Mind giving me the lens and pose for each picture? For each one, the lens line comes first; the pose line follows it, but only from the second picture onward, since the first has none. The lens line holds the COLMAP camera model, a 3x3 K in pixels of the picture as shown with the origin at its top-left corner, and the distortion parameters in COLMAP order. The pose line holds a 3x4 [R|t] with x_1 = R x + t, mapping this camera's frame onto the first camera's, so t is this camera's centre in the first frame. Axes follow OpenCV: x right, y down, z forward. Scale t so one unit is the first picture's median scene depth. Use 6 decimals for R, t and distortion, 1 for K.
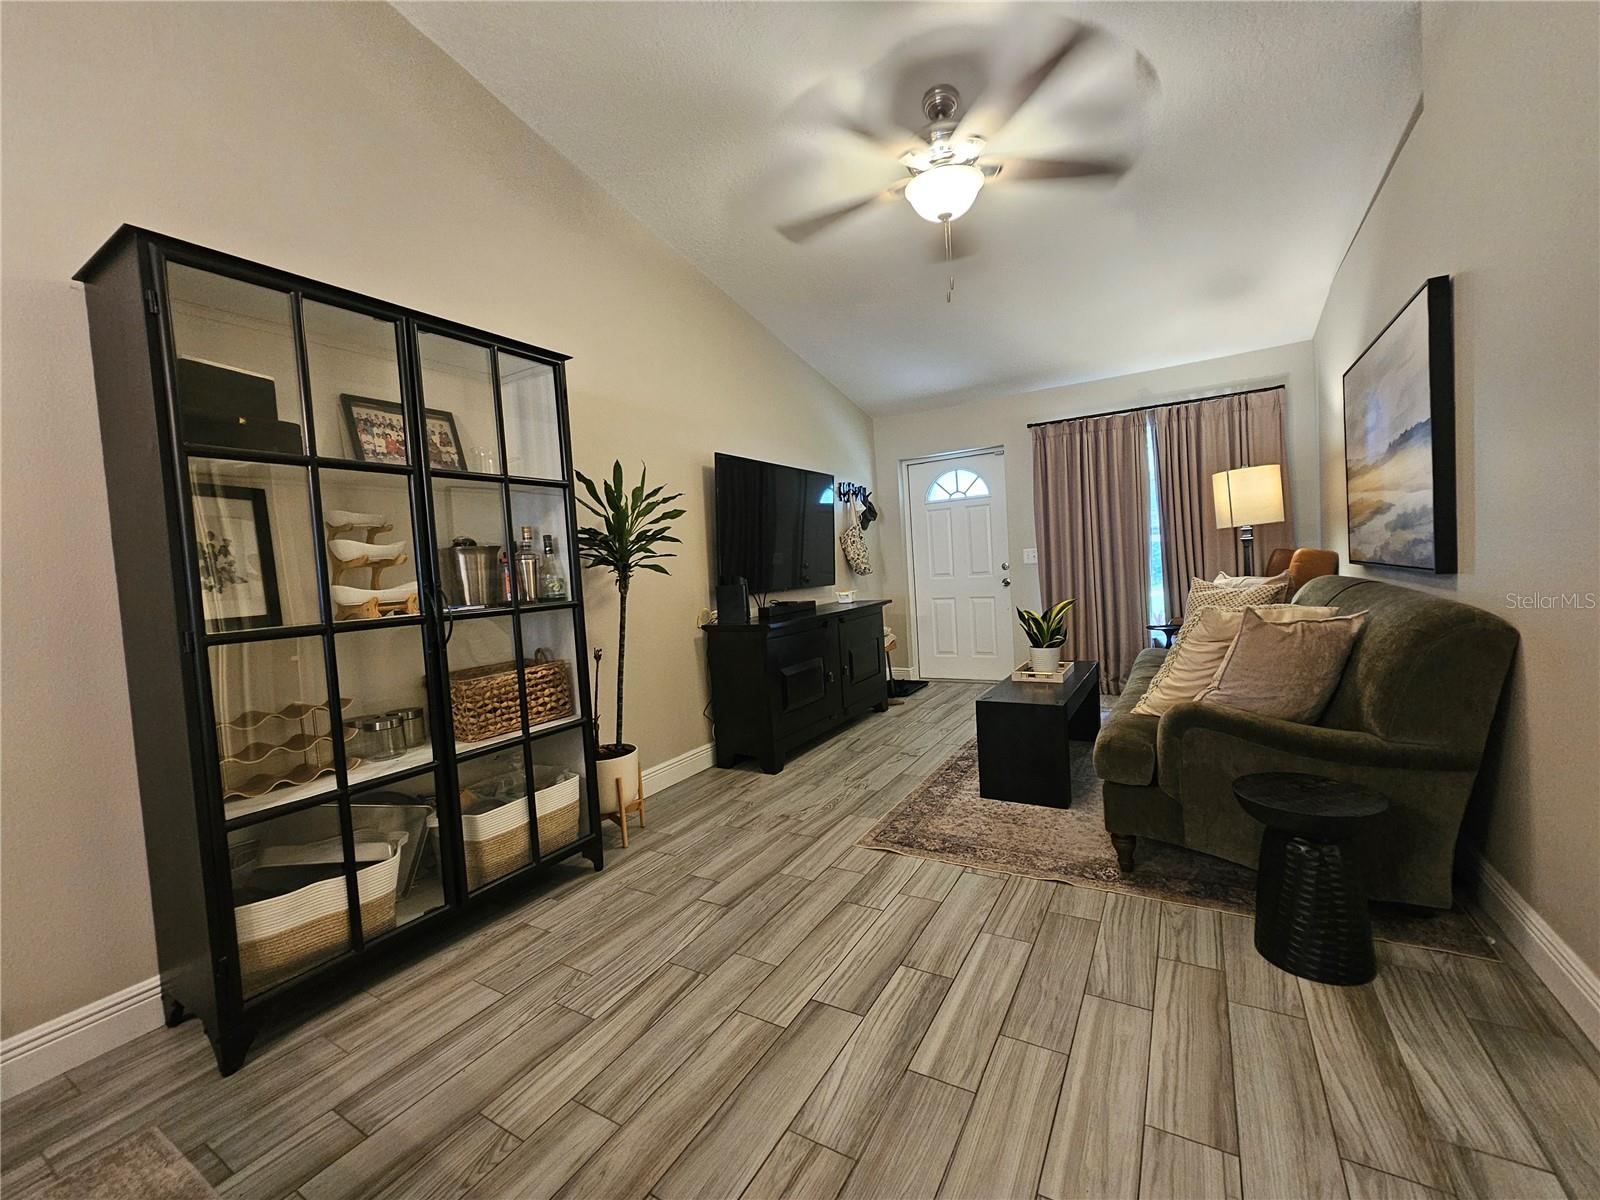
lens RADIAL K [[655.9, 0, 794.4], [0, 655.9, 598.0], [0, 0, 1]] dist [-0.000920, 0.000318]
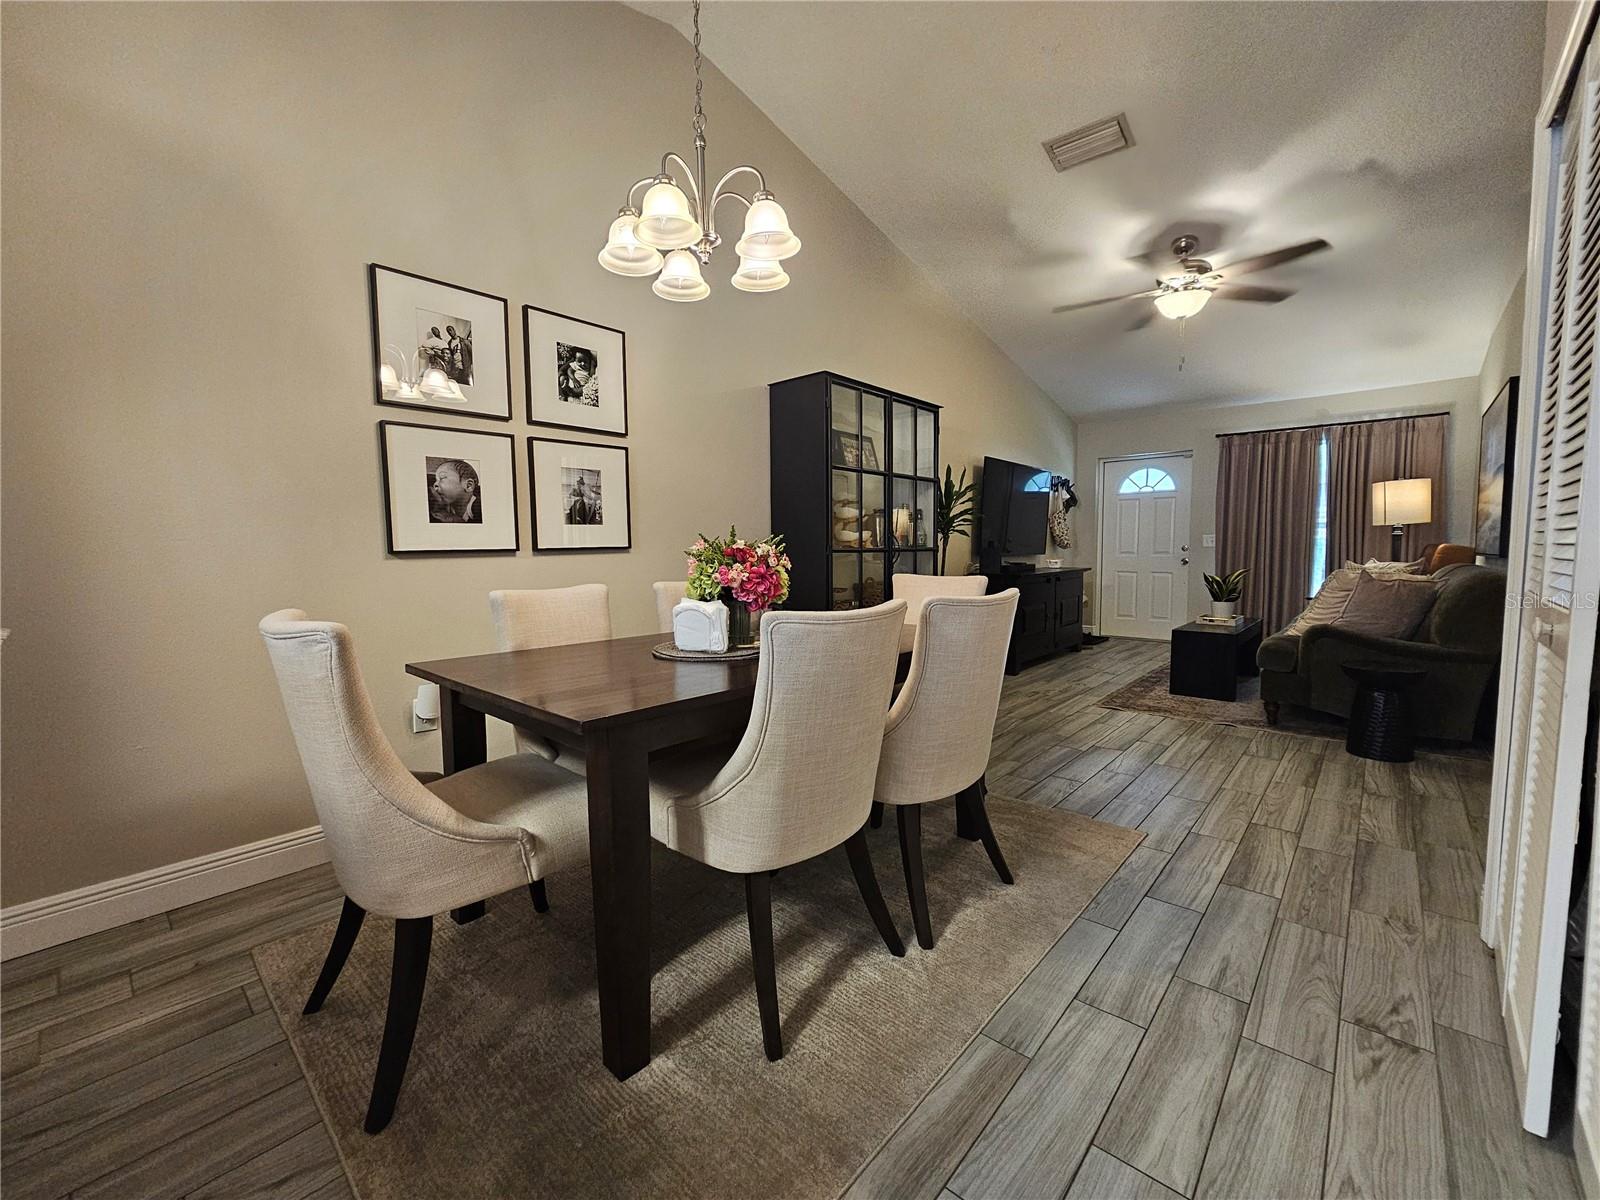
lens RADIAL K [[656.9, 0, 795.6], [0, 656.9, 598.9], [0, 0, 1]] dist [-0.000132, -0.000583]
pose [[0.980863, 0.068907, -0.182099, -0.378921], [-0.062270, 0.997179, 0.041922, 0.092198], [0.184474, -0.029780, 0.982386, -0.809532]]
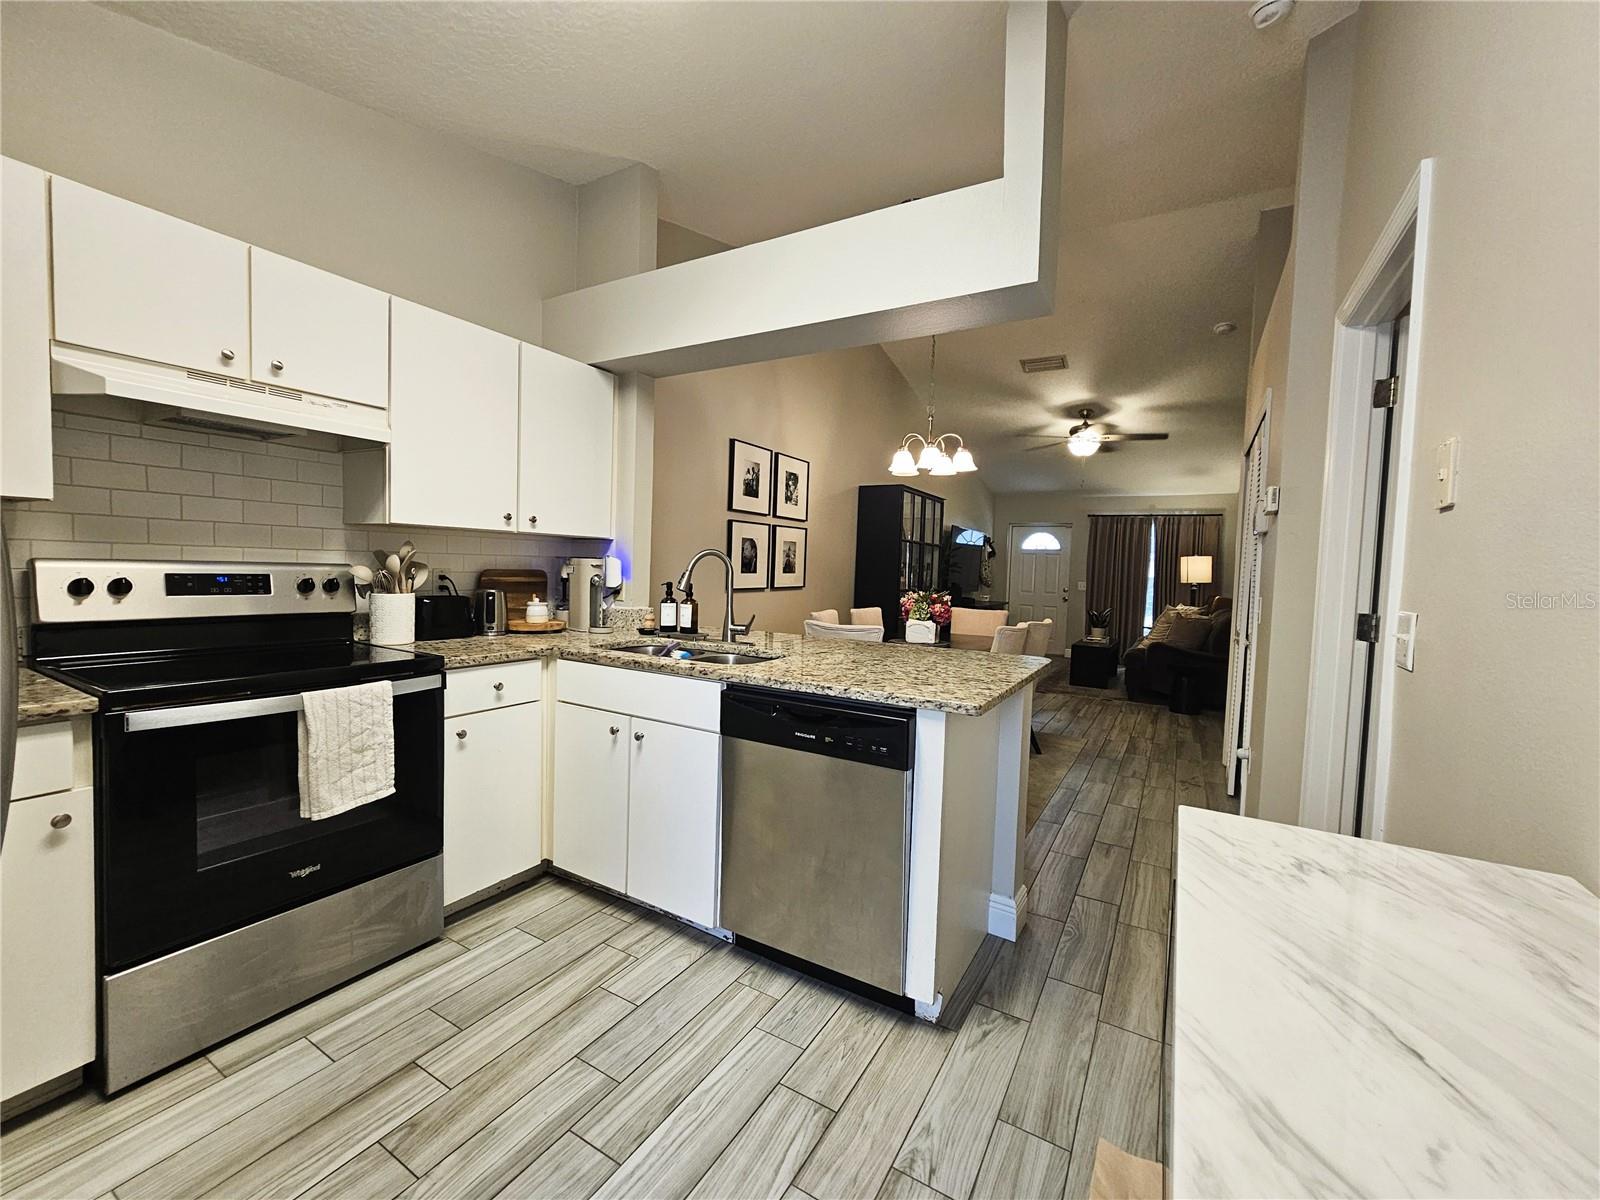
lens RADIAL K [[655.9, 0, 794.4], [0, 655.9, 598.0], [0, 0, 1]] dist [-0.000920, 0.000318]
pose [[0.995099, 0.098329, 0.010452, -0.976447], [-0.098305, 0.995152, -0.002775, 0.112732], [-0.010674, 0.001733, 0.999942, -1.758235]]
